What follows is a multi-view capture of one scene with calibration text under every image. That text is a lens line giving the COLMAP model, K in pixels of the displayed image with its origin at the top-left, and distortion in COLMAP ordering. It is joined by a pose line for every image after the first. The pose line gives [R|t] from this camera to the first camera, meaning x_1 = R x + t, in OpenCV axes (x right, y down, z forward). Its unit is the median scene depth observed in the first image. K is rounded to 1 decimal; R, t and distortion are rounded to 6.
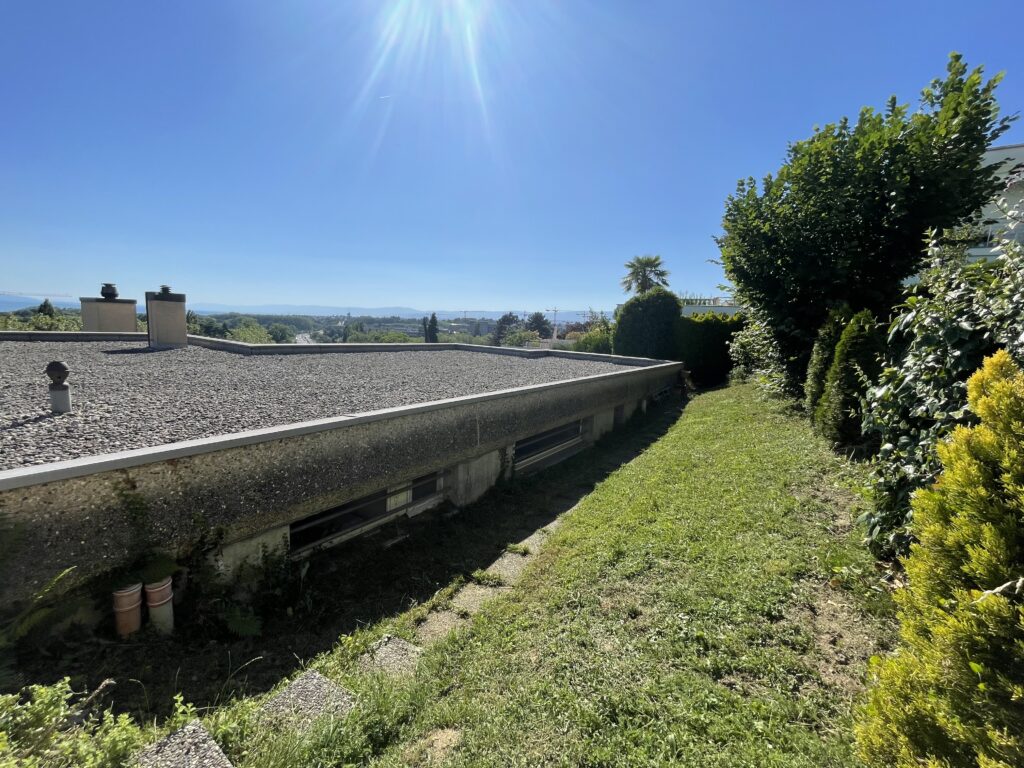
lens RADIAL K [[414.0, 0, 512.0], [0, 414.0, 384.0], [0, 0, 1]] dist [-0.001055, -0.000342]
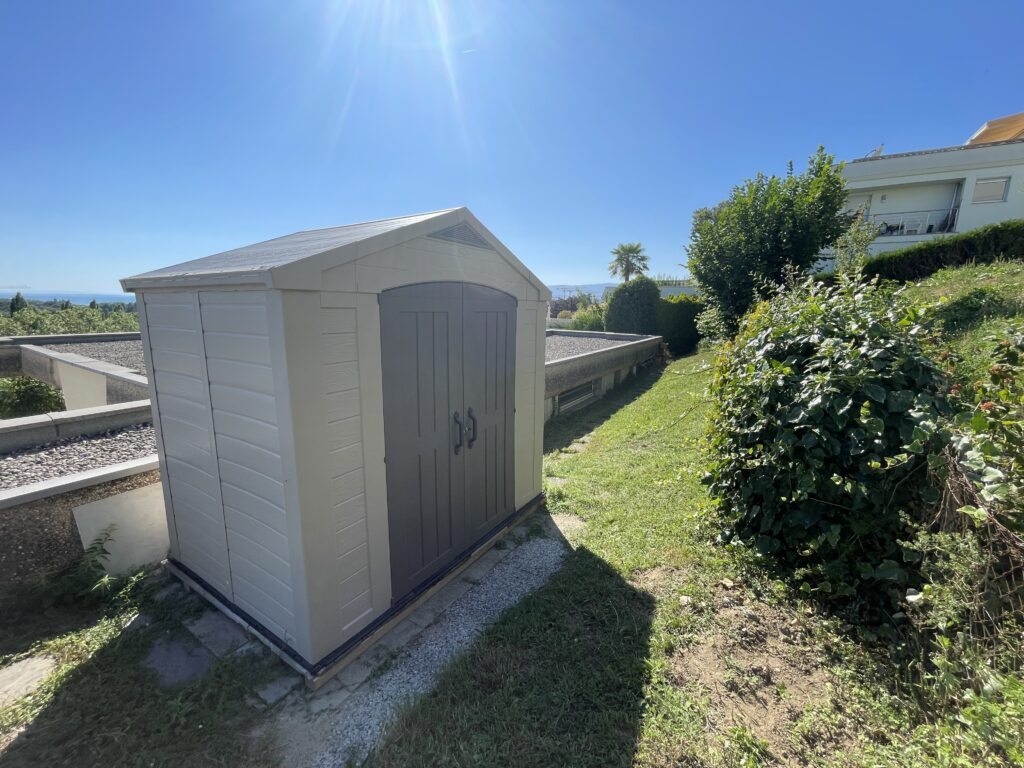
lens RADIAL K [[414.0, 0, 512.0], [0, 414.0, 384.0], [0, 0, 1]] dist [-0.001055, -0.000342]
pose [[0.998343, -0.041190, 0.040182, -0.138353], [0.038883, 0.997640, 0.056586, 0.004350], [-0.042418, -0.054930, 0.997589, -0.340232]]
